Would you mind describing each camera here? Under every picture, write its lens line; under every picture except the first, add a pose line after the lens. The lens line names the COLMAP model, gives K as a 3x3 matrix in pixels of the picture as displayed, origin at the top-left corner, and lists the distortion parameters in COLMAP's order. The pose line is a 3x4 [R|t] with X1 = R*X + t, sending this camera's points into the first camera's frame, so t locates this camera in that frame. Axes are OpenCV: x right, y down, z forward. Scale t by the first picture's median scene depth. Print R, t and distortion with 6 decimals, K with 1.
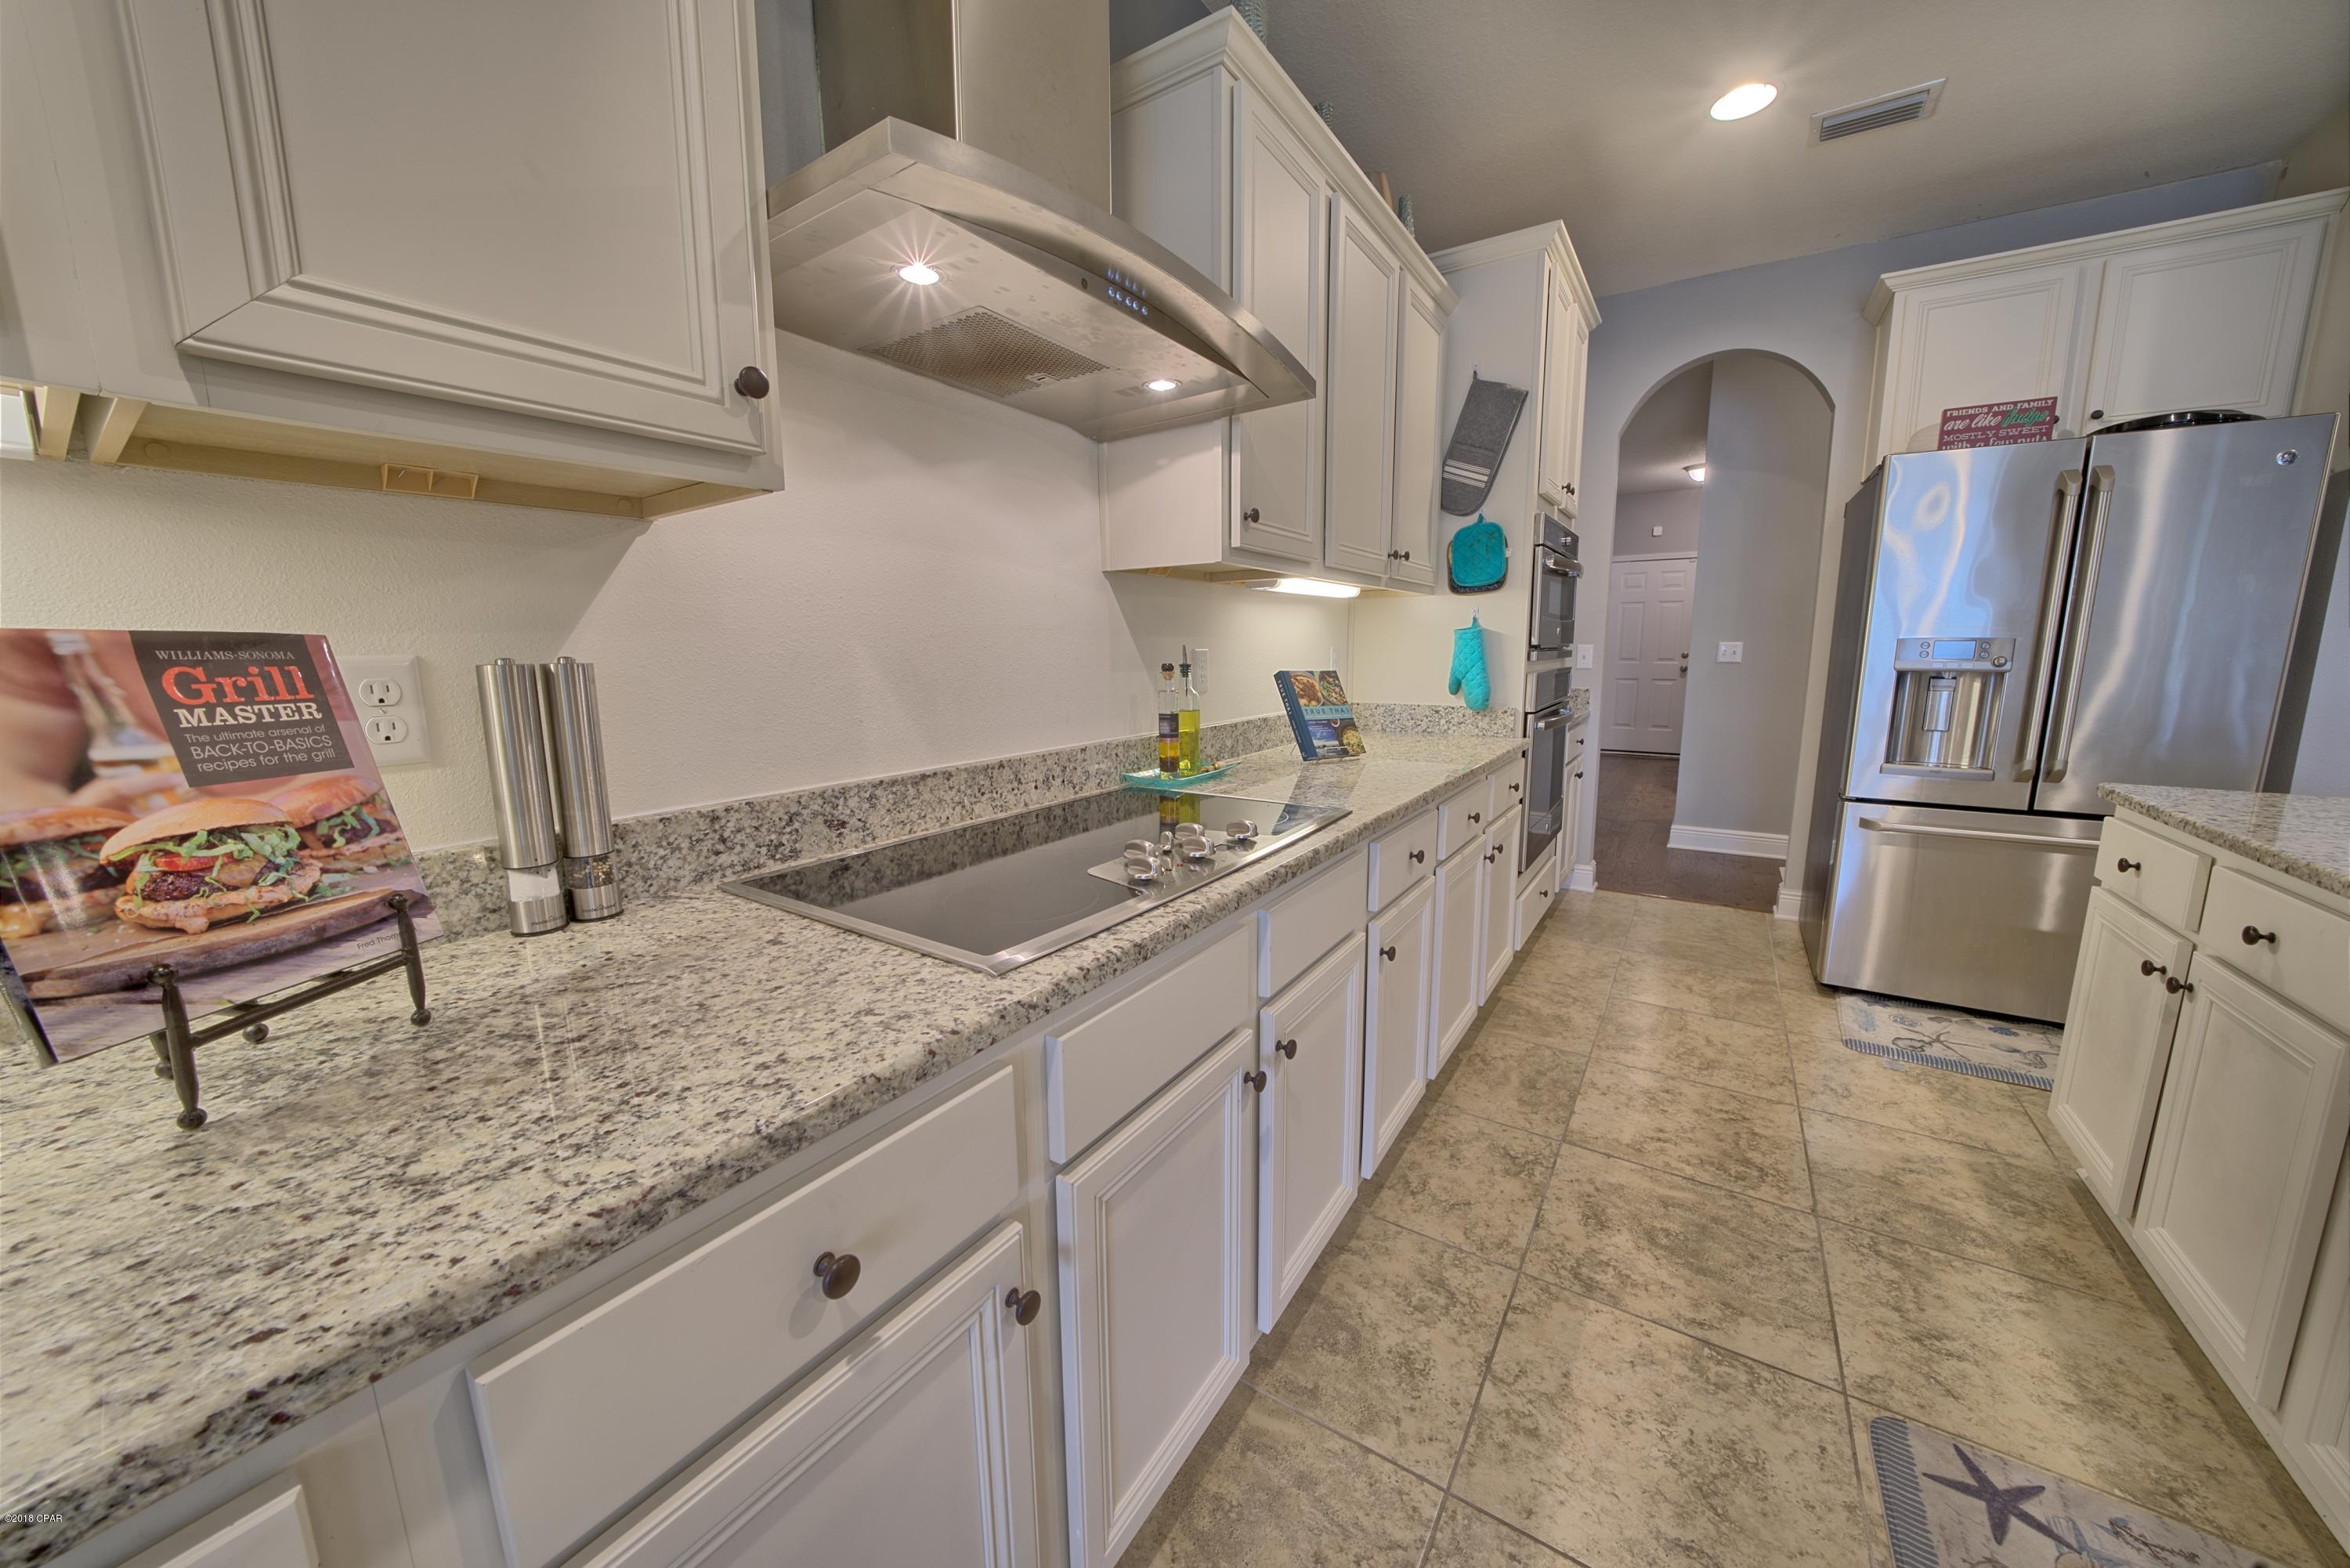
lens RADIAL K [[813.9, 0, 1182.2], [0, 813.9, 777.0], [0, 0, 1]] dist [-0.022379, 0.002141]
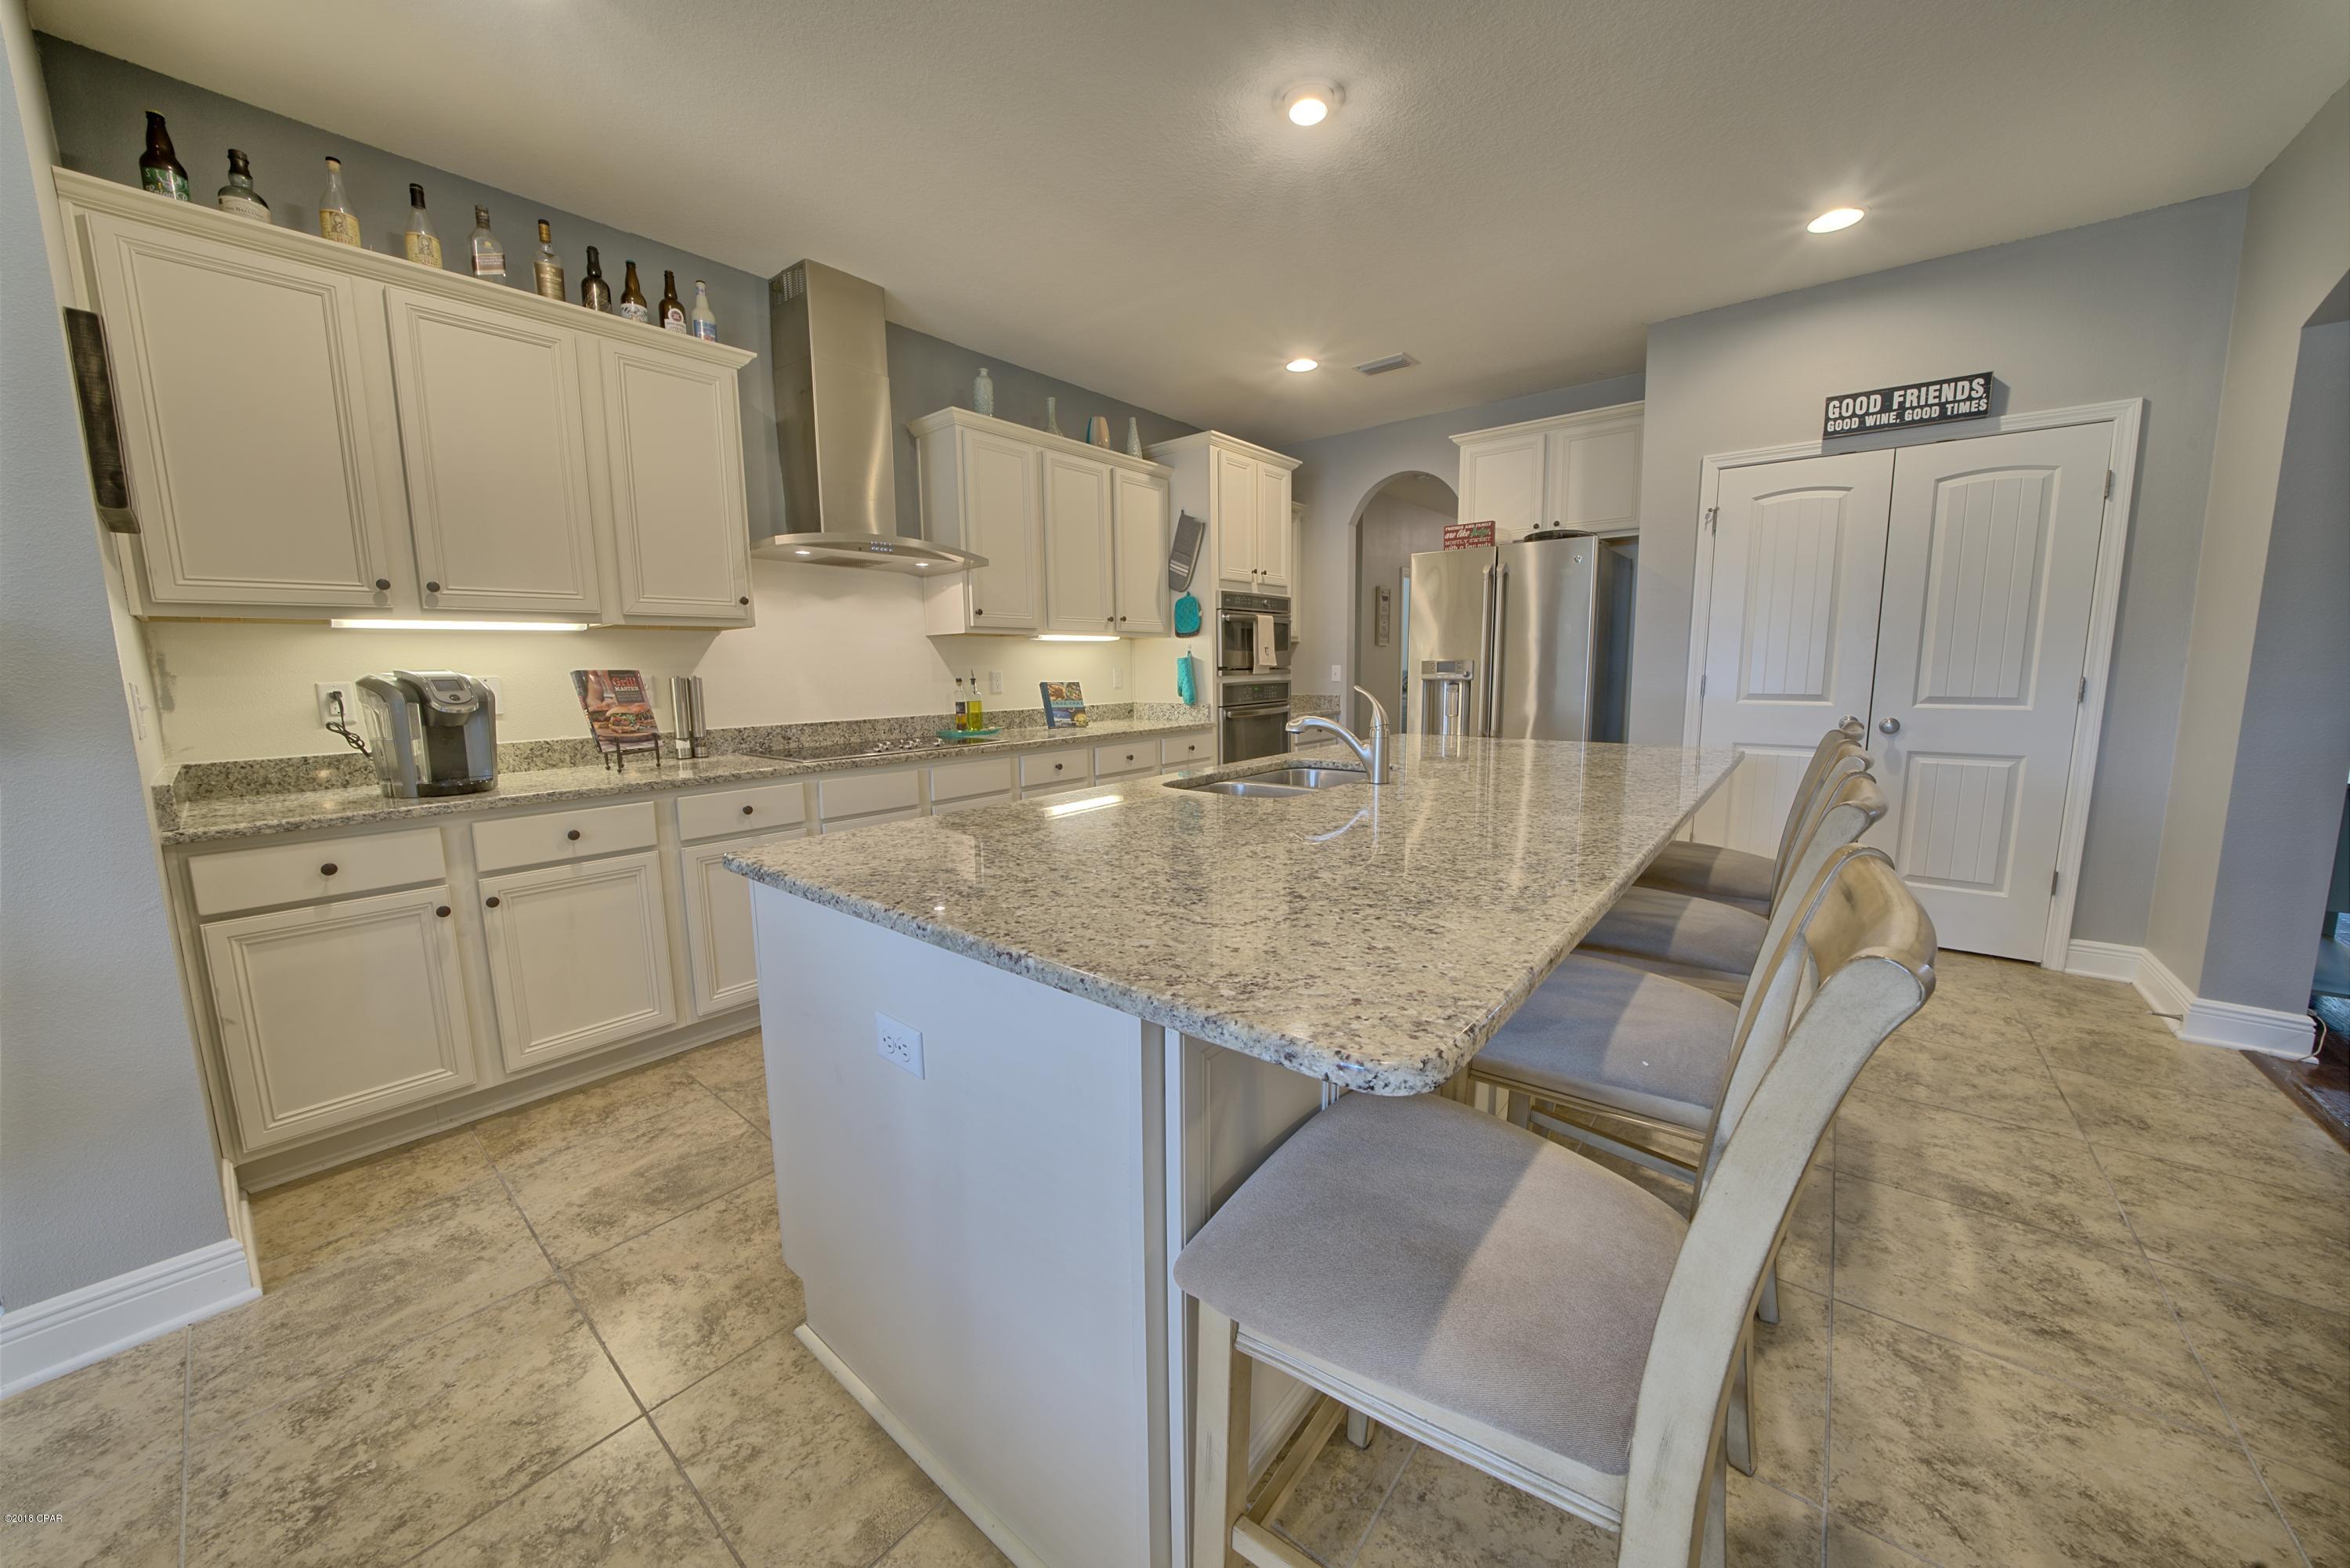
lens RADIAL K [[813.9, 0, 1174.6], [0, 813.9, 772.9], [0, 0, 1]] dist [-0.022379, 0.002141]
pose [[0.994438, 0.007019, -0.105092, 0.902923], [-0.010142, 0.999522, -0.029219, 0.190878], [0.104837, 0.030122, 0.994033, -1.213266]]
